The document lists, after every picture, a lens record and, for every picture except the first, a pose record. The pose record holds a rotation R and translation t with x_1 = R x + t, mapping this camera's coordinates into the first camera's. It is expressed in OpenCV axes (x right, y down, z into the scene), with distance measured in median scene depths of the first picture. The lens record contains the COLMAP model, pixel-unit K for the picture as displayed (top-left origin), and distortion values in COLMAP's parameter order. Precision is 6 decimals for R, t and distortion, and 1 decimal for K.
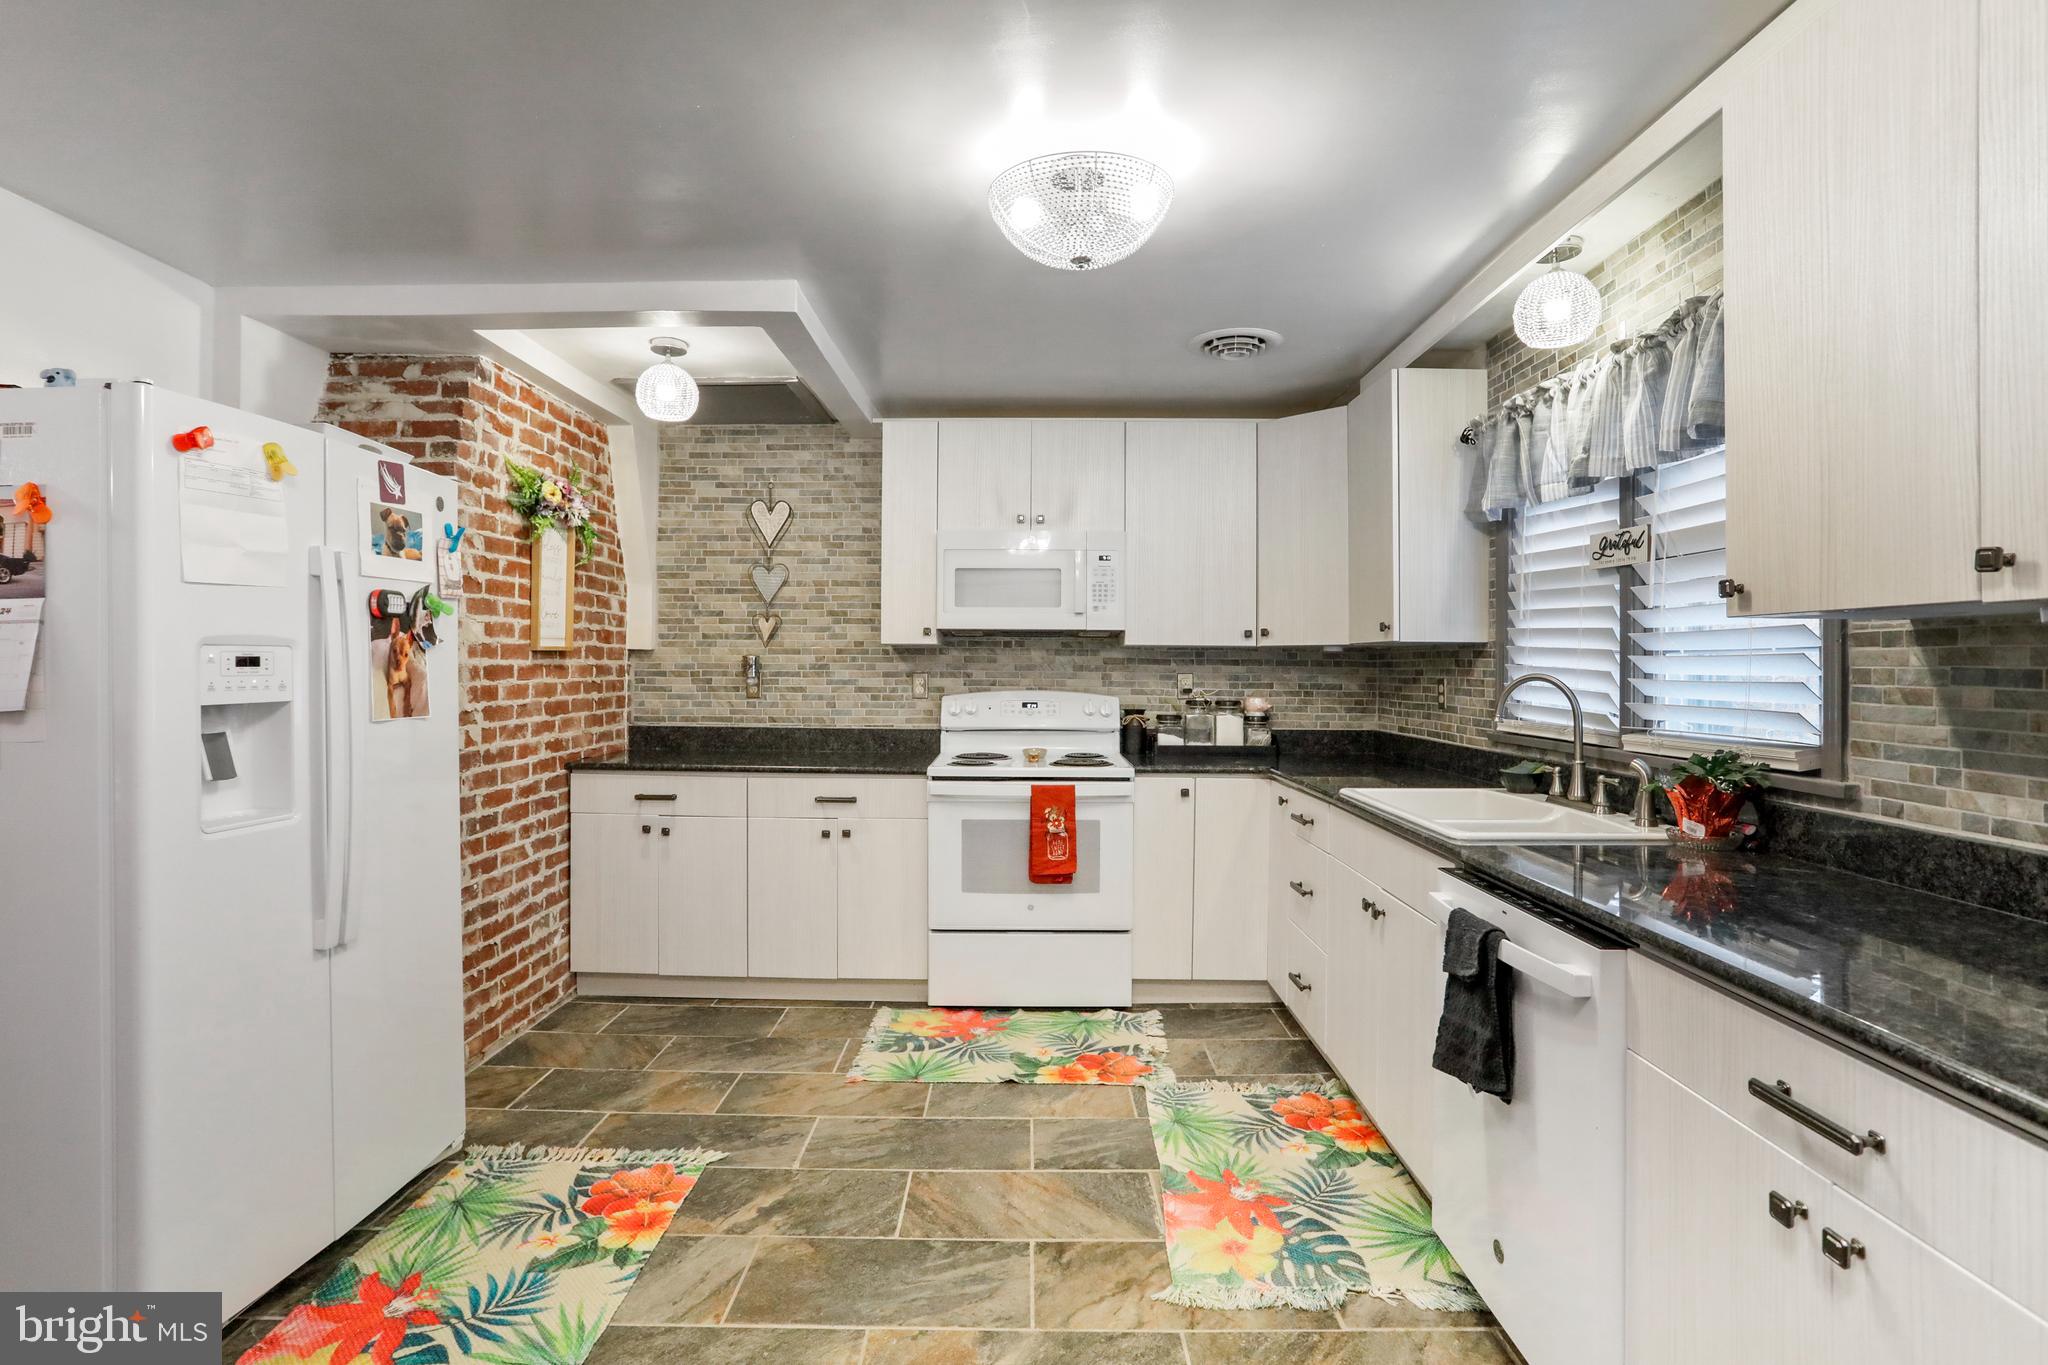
lens RADIAL K [[995.7, 0, 1018.0], [0, 995.7, 649.7], [0, 0, 1]] dist [-0.049066, 0.019650]
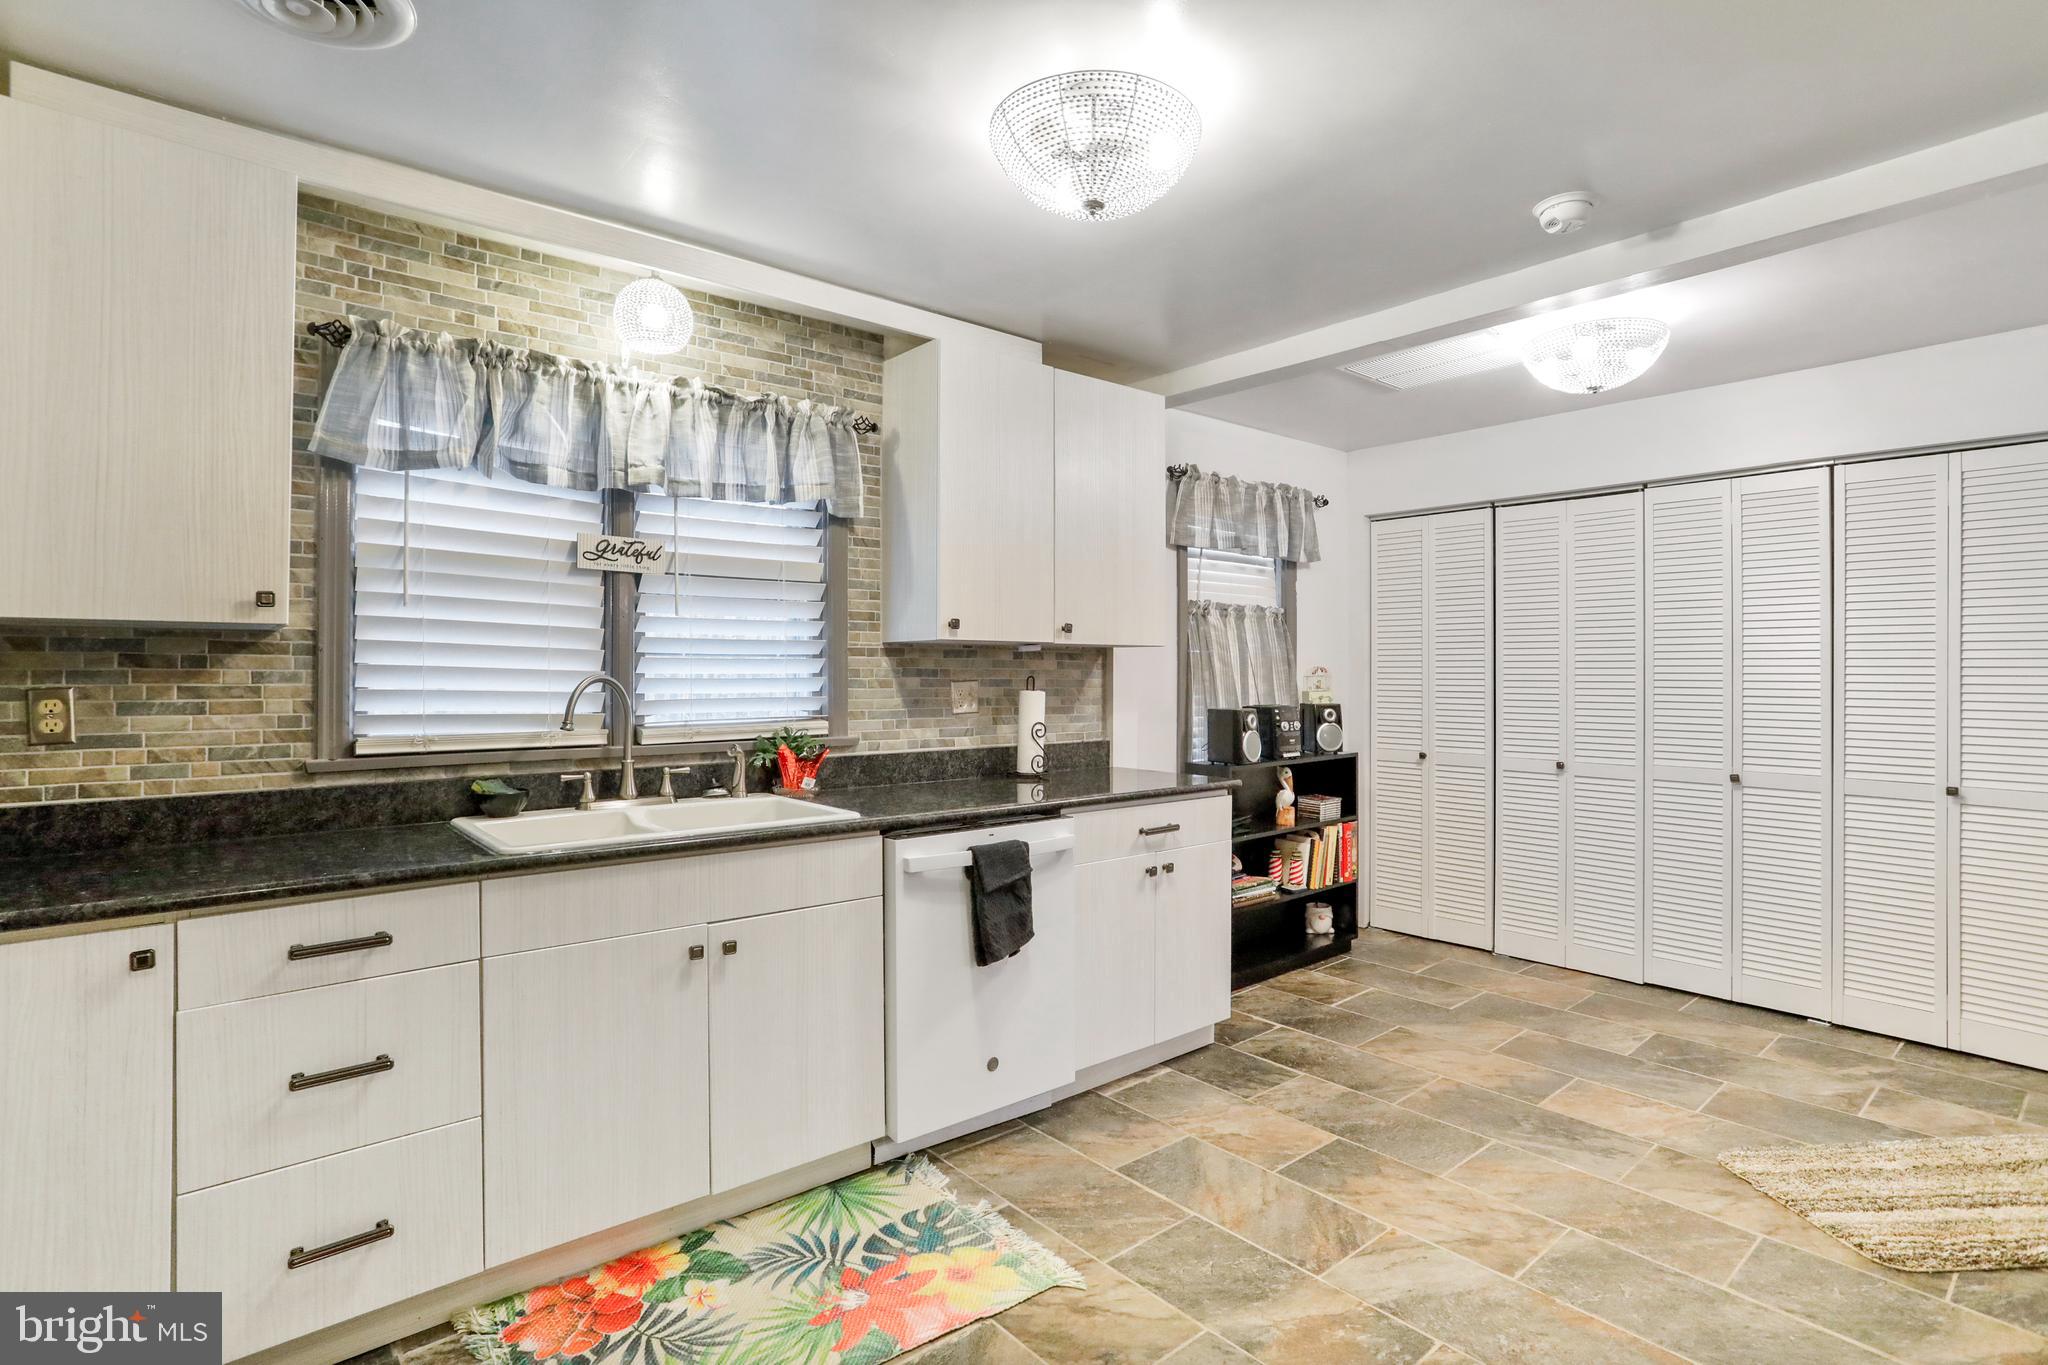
lens RADIAL K [[995.7, 0, 1026.0], [0, 995.7, 657.8], [0, 0, 1]] dist [-0.049066, 0.019650]
pose [[-0.652564, 0.004222, 0.757722, -0.395029], [-0.015156, 0.999712, -0.018623, 0.016922], [-0.757582, -0.023636, -0.652311, 1.139850]]
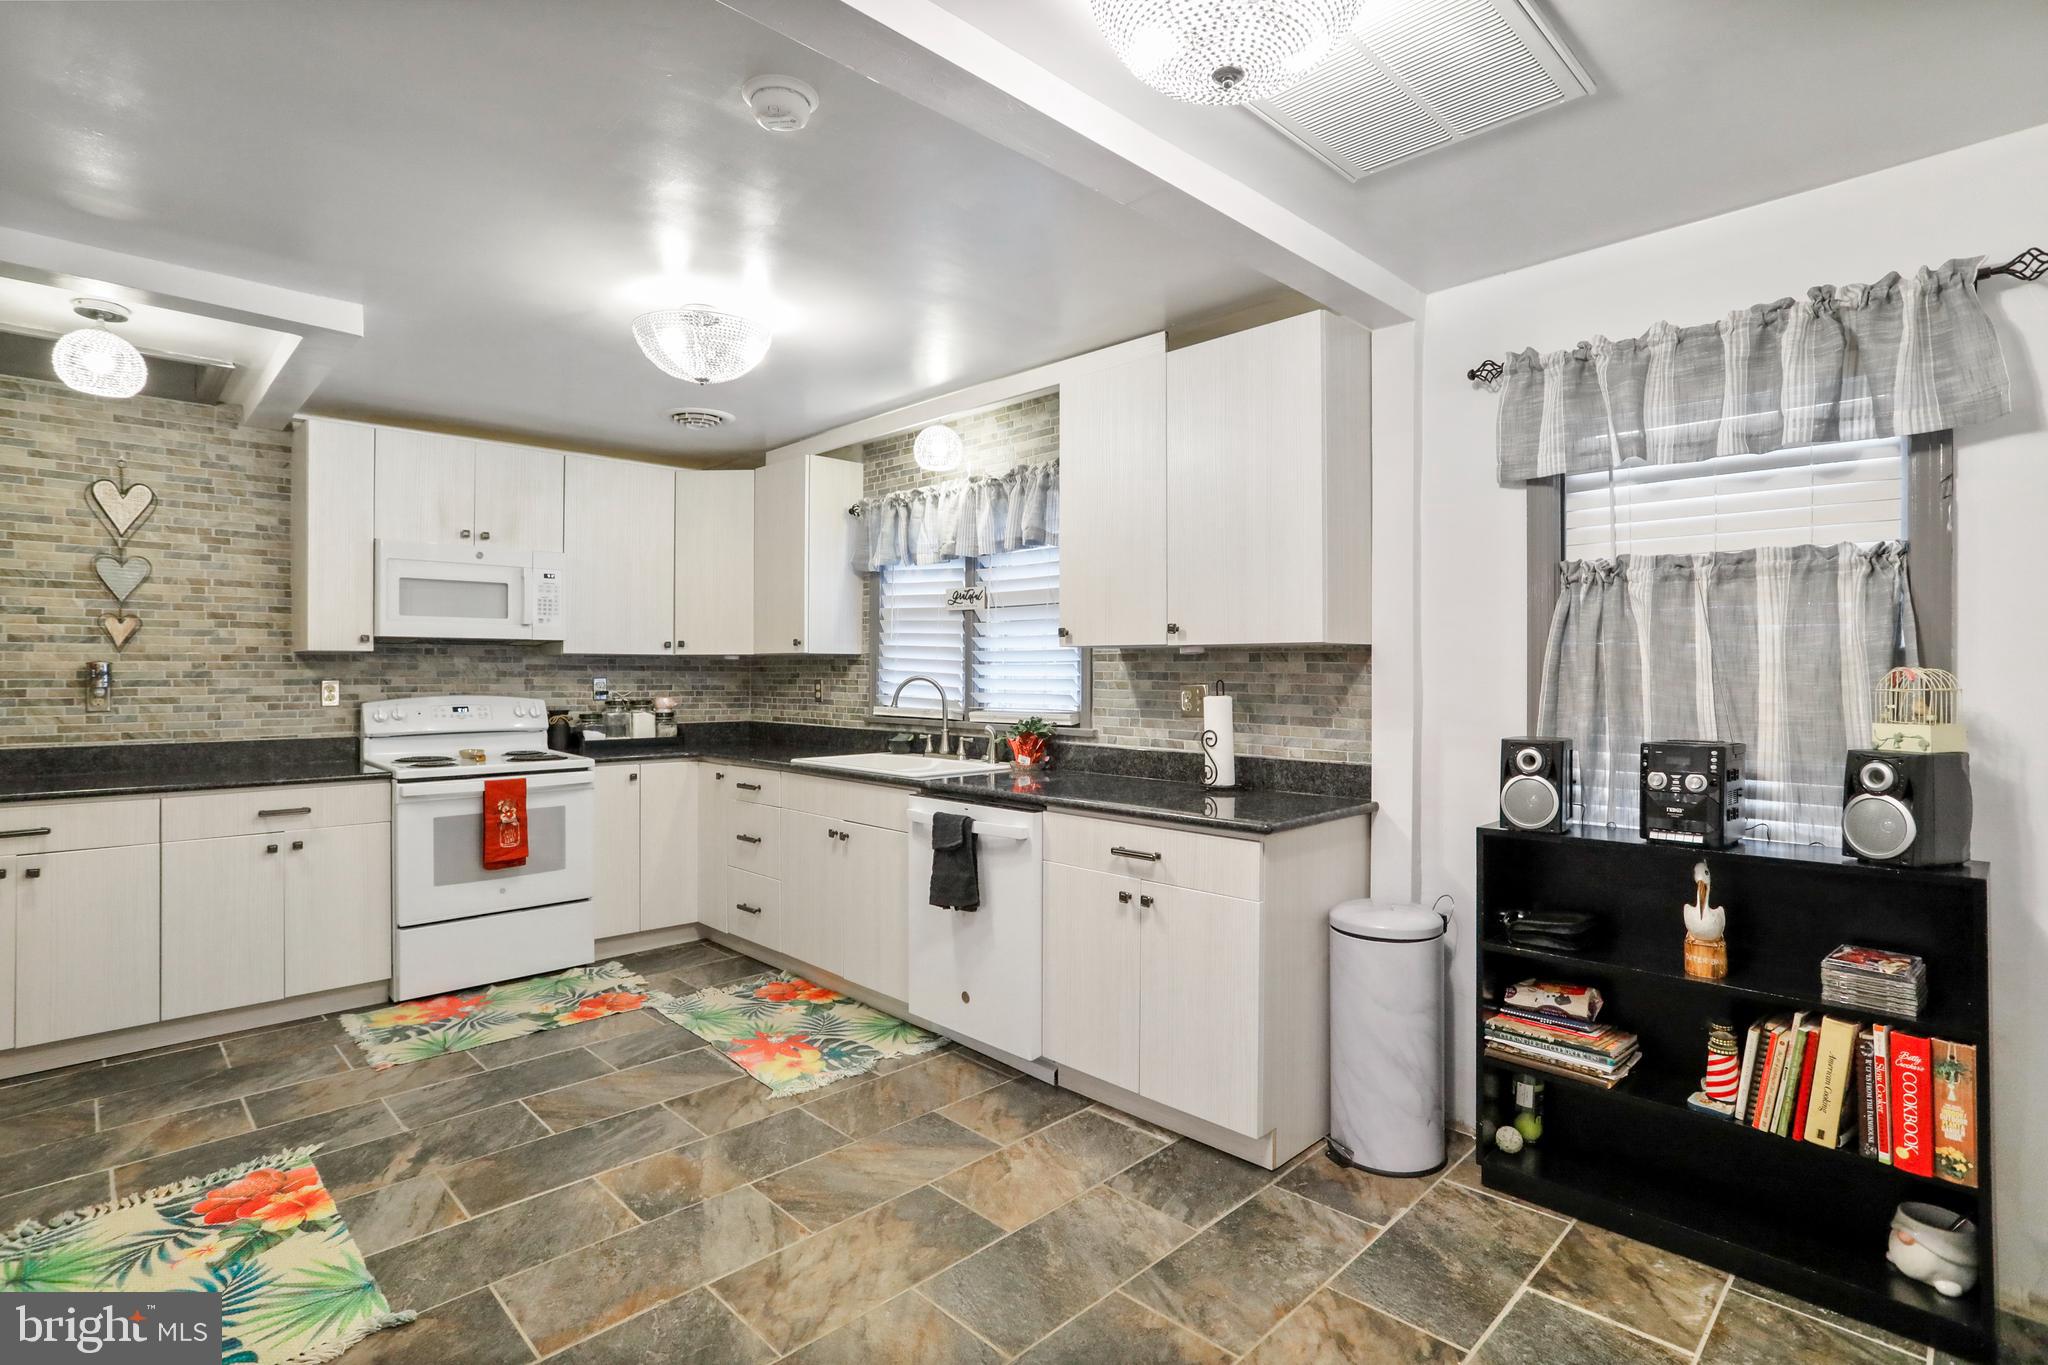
lens RADIAL K [[995.7, 0, 1015.2], [0, 995.7, 669.4], [0, 0, 1]] dist [-0.049066, 0.019650]
pose [[0.707843, -0.004538, 0.706355, -0.427309], [-0.007952, 0.999865, 0.014392, -0.008626], [-0.706325, -0.015804, 0.707711, -0.205465]]
